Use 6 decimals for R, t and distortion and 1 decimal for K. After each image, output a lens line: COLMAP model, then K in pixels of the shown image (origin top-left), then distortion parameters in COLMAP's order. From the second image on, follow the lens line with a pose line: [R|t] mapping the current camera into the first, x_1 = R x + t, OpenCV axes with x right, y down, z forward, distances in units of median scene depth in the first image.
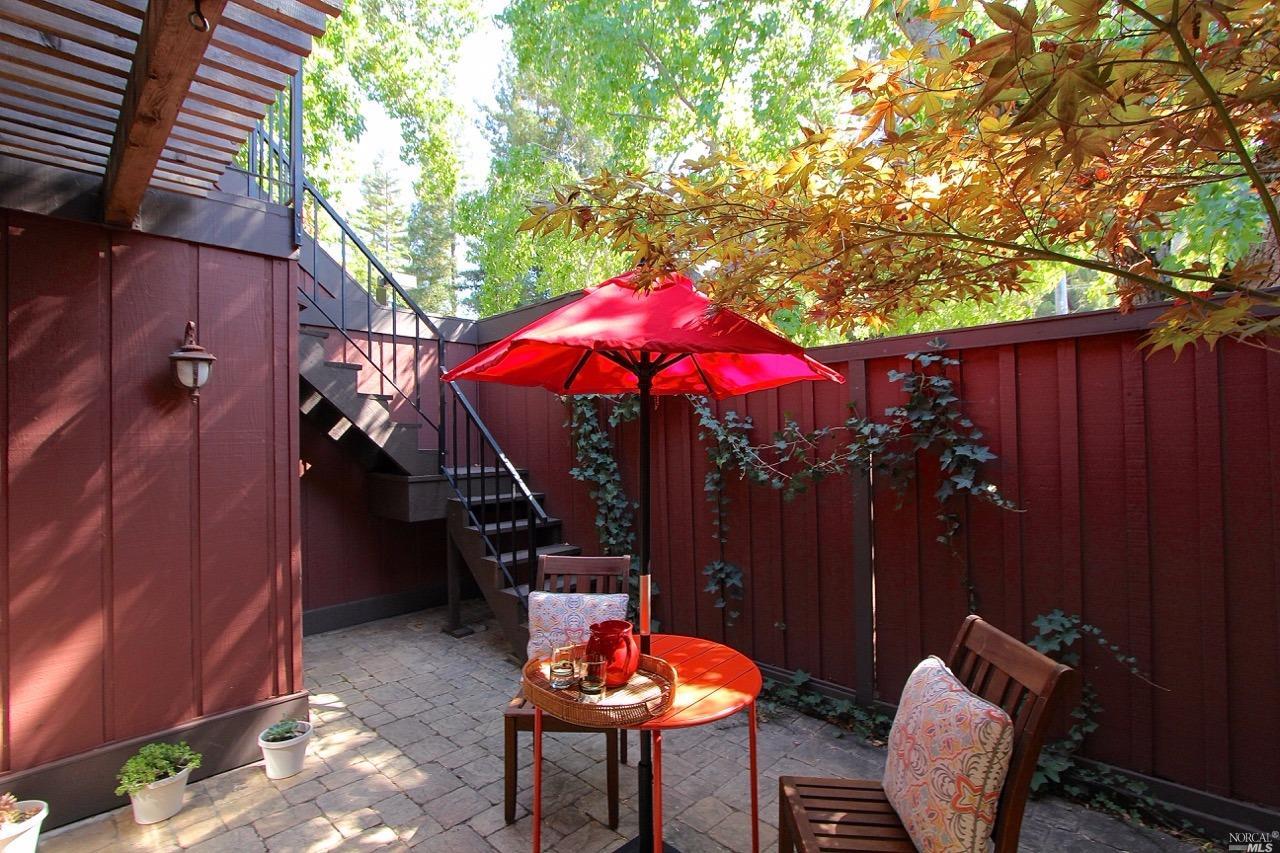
lens RADIAL K [[602.9, 0, 641.1], [0, 602.9, 424.1], [0, 0, 1]] dist [-0.004627, -0.000299]
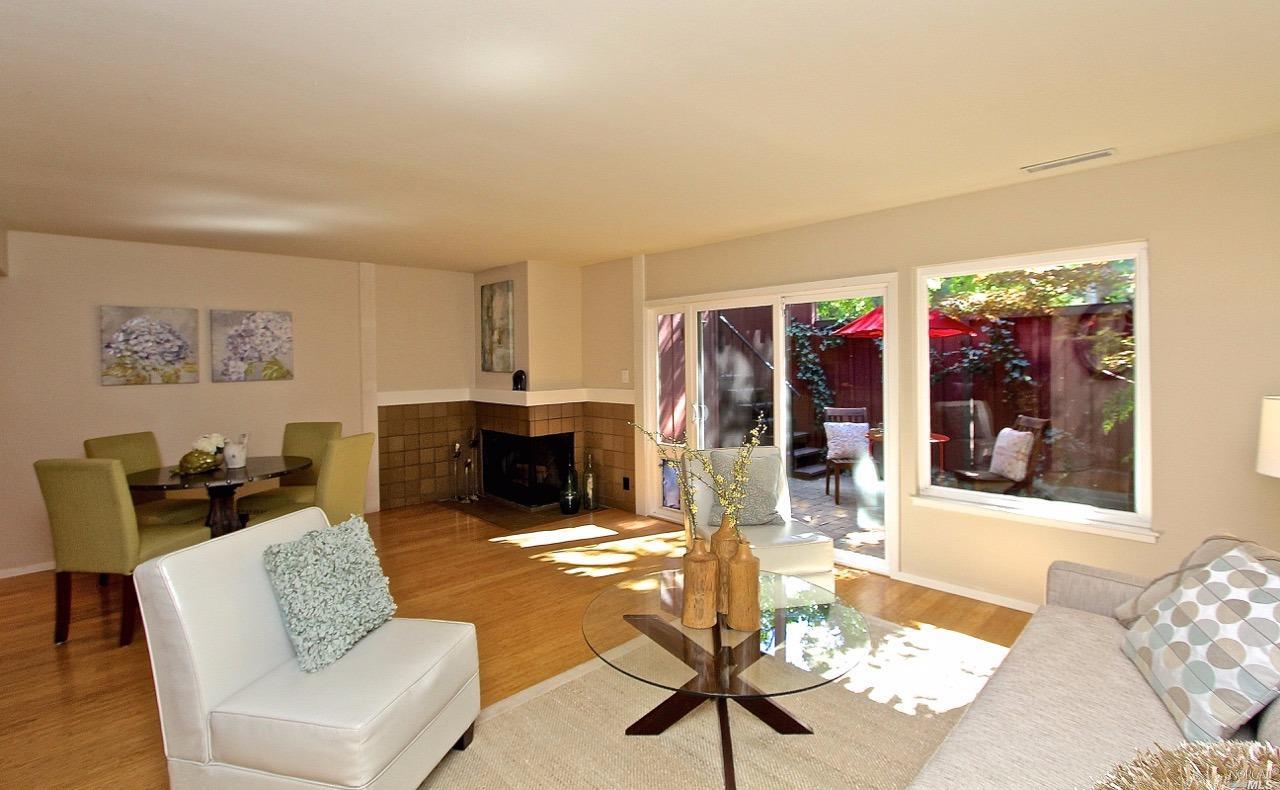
lens RADIAL K [[599.9, 0, 649.8], [0, 599.9, 363.0], [0, 0, 1]] dist [-0.028422, 0.000291]
pose [[0.999495, 0.006463, -0.031121, -0.746233], [-0.005677, 0.999664, 0.025281, -0.001331], [0.031274, -0.025091, 0.999196, -1.237310]]
